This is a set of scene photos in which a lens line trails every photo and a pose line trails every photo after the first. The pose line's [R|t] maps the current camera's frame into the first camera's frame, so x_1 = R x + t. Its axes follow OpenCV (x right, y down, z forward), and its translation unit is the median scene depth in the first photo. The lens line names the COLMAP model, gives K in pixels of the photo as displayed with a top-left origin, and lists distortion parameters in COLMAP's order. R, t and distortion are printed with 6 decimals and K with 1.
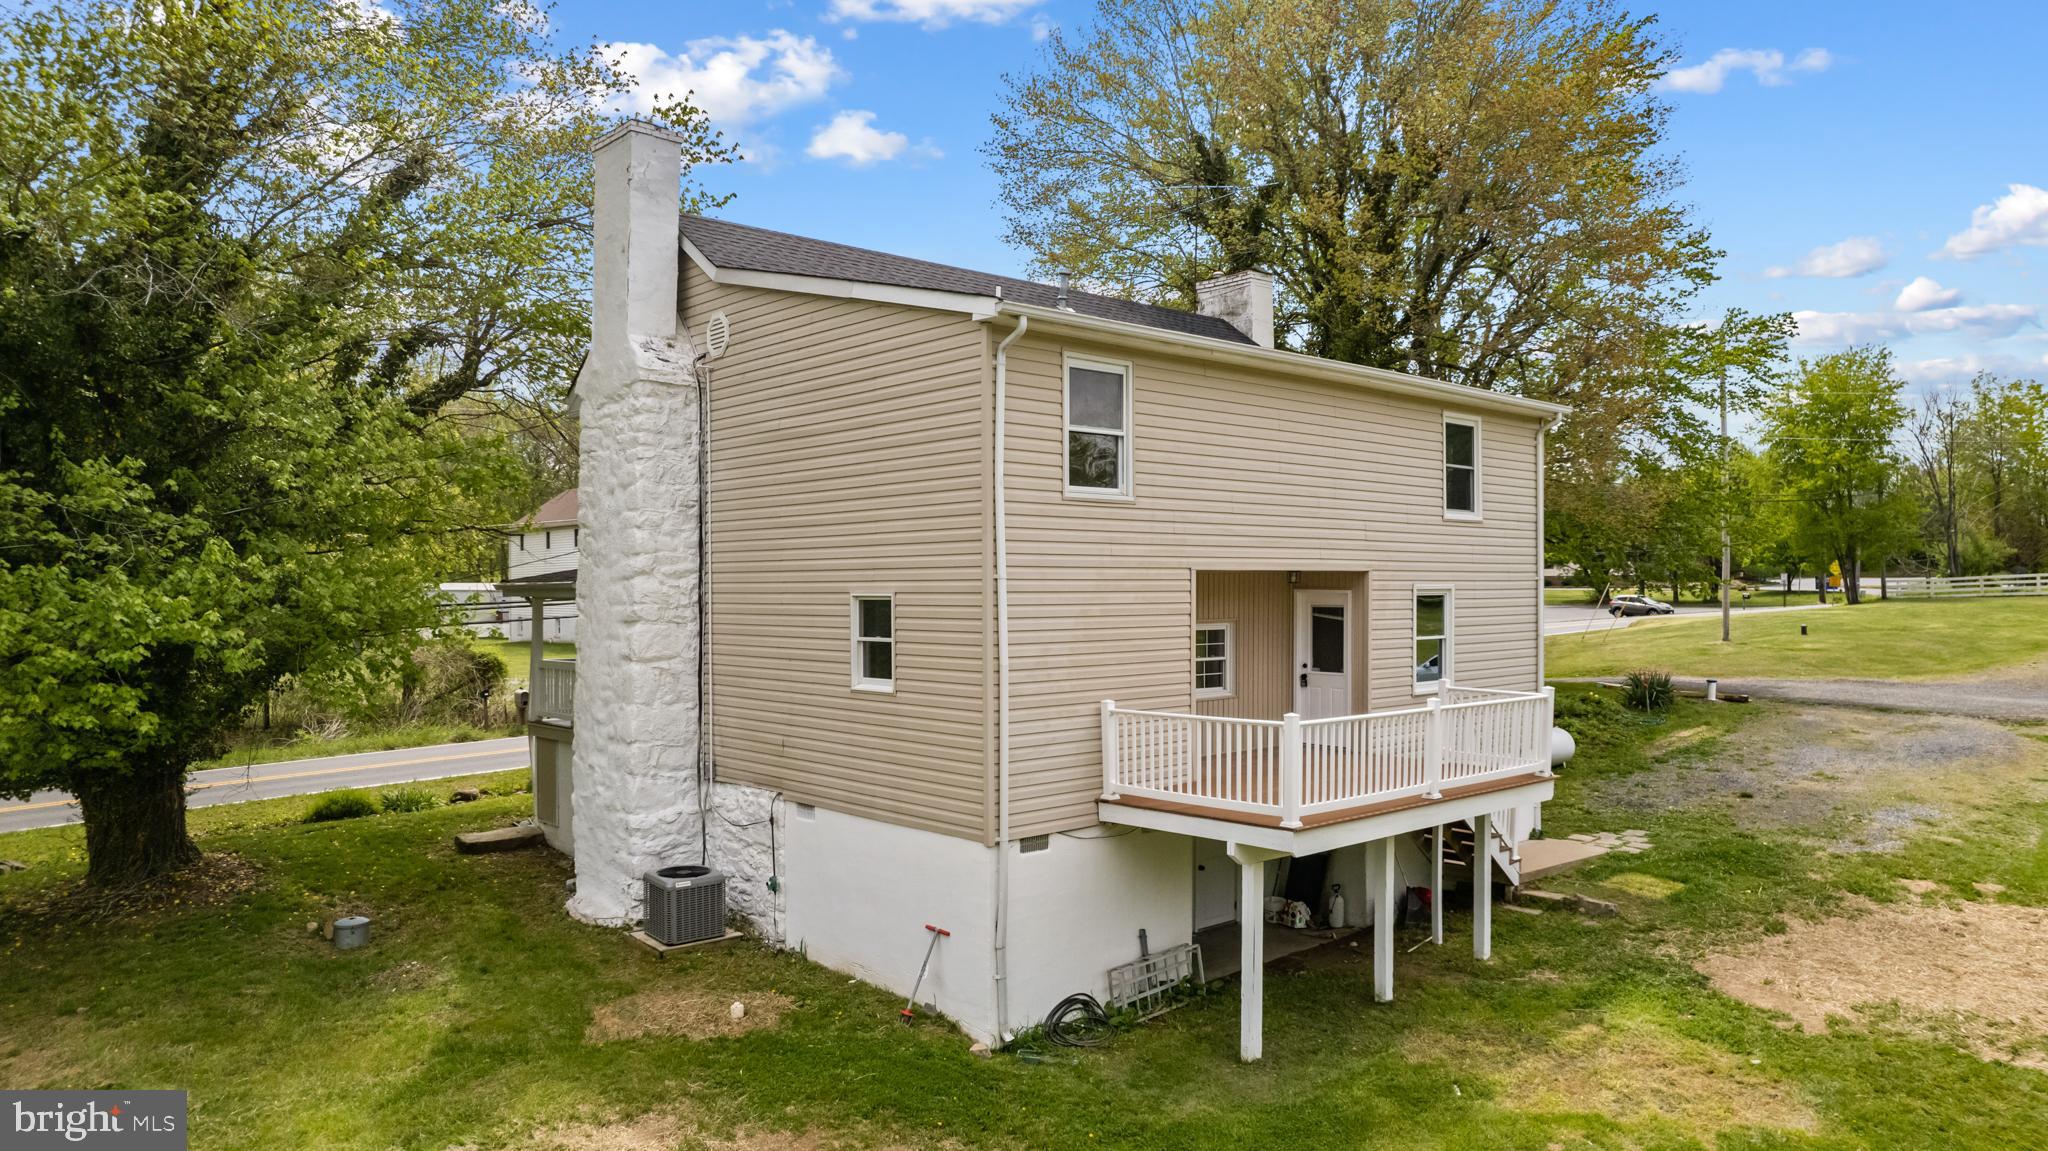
lens RADIAL K [[1329.6, 0, 1028.9], [0, 1329.6, 542.6], [0, 0, 1]] dist [-0.077115, 0.075982]
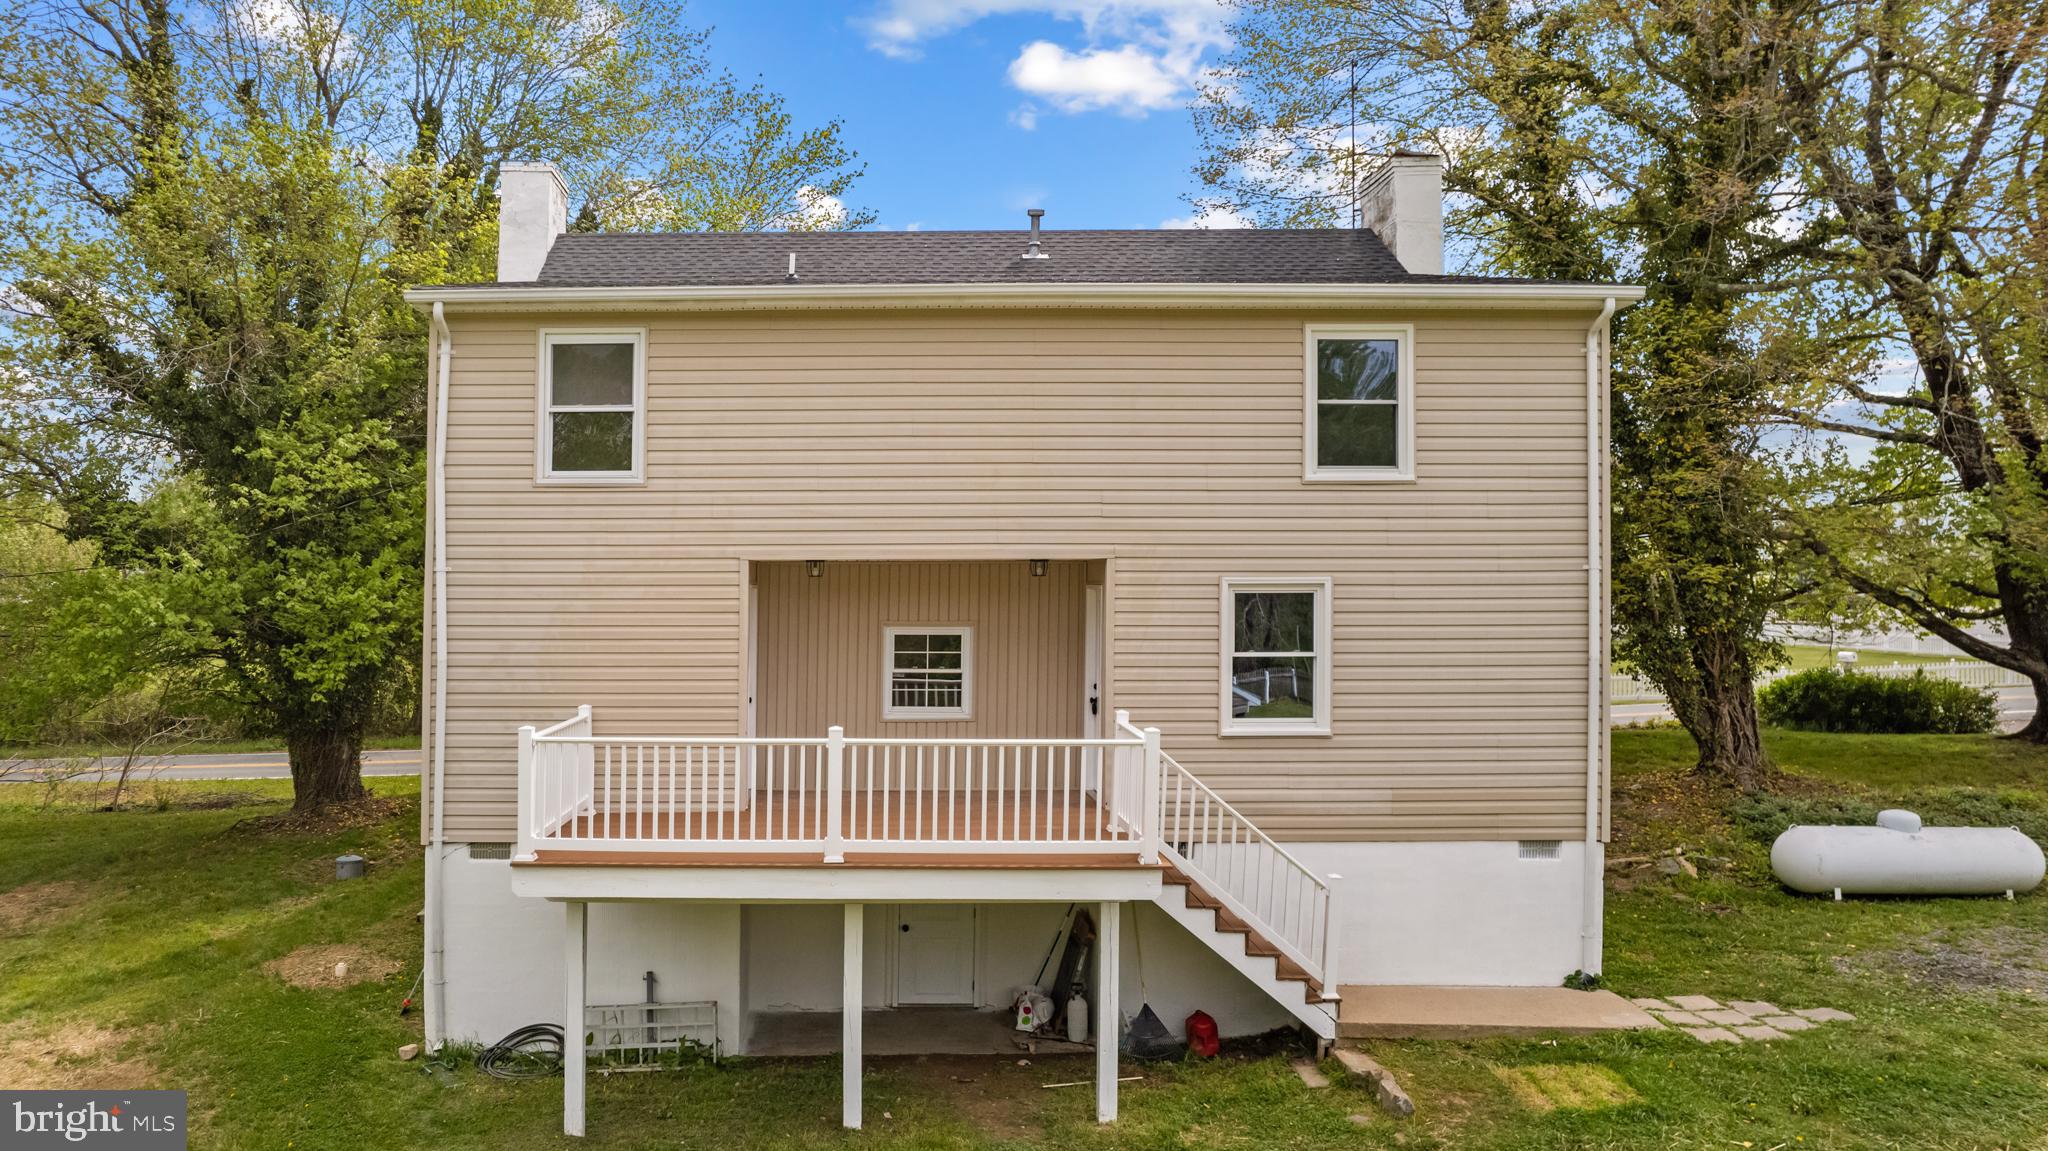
lens RADIAL K [[1373.4, 0, 1017.2], [0, 1373.4, 555.3], [0, 0, 1]] dist [0.027785, 0.002984]
pose [[0.740755, -0.022996, -0.671381, 0.737702], [0.022430, 0.999703, -0.009494, 0.025973], [0.671400, -0.008026, 0.741051, 0.404278]]
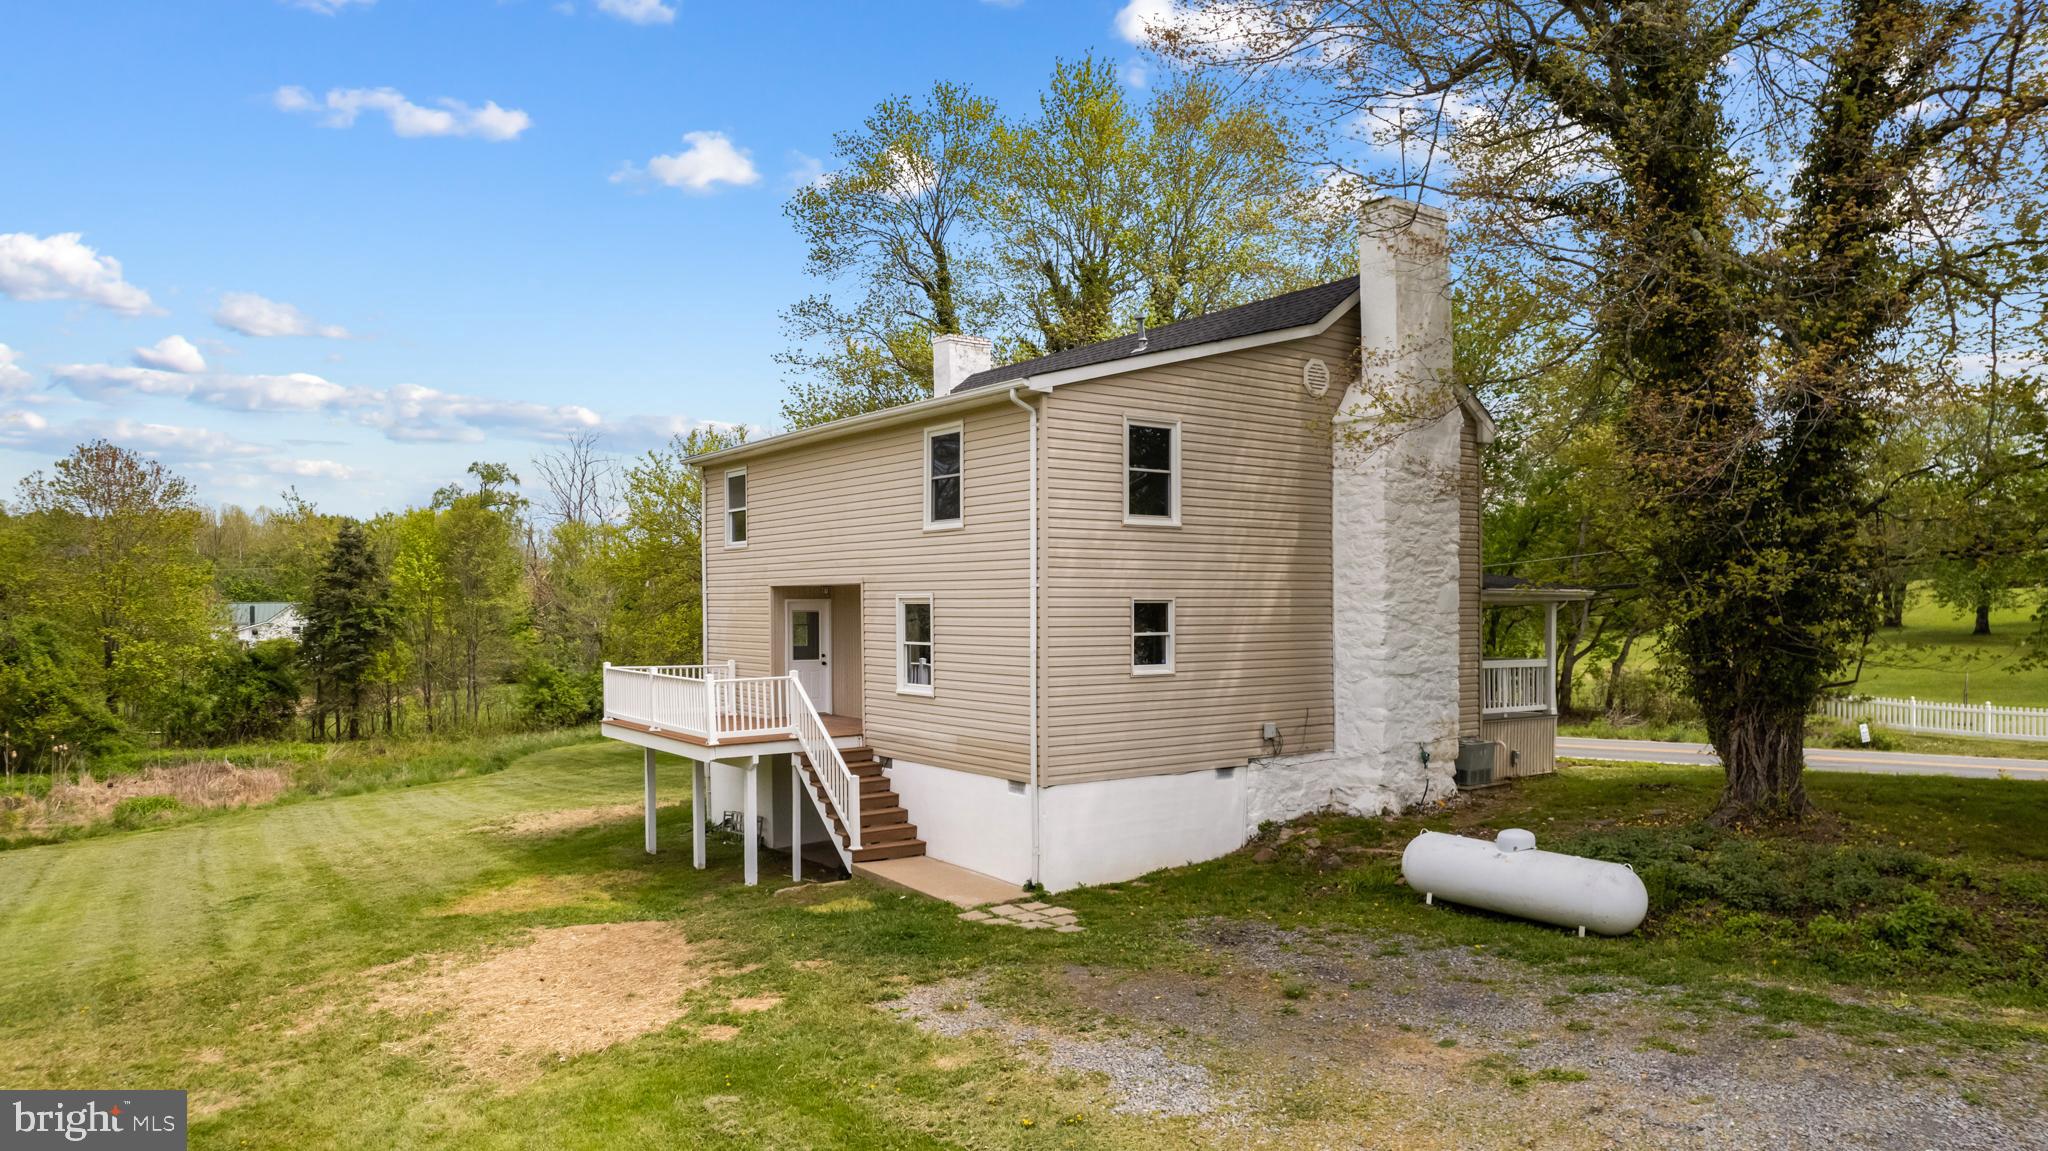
lens RADIAL K [[1373.4, 0, 1017.2], [0, 1373.4, 555.3], [0, 0, 1]] dist [0.027785, 0.002984]
pose [[-0.151106, -0.023511, -0.988238, 1.494780], [0.038785, 0.998806, -0.029692, 0.039964], [0.987756, -0.042815, -0.150014, 1.337180]]
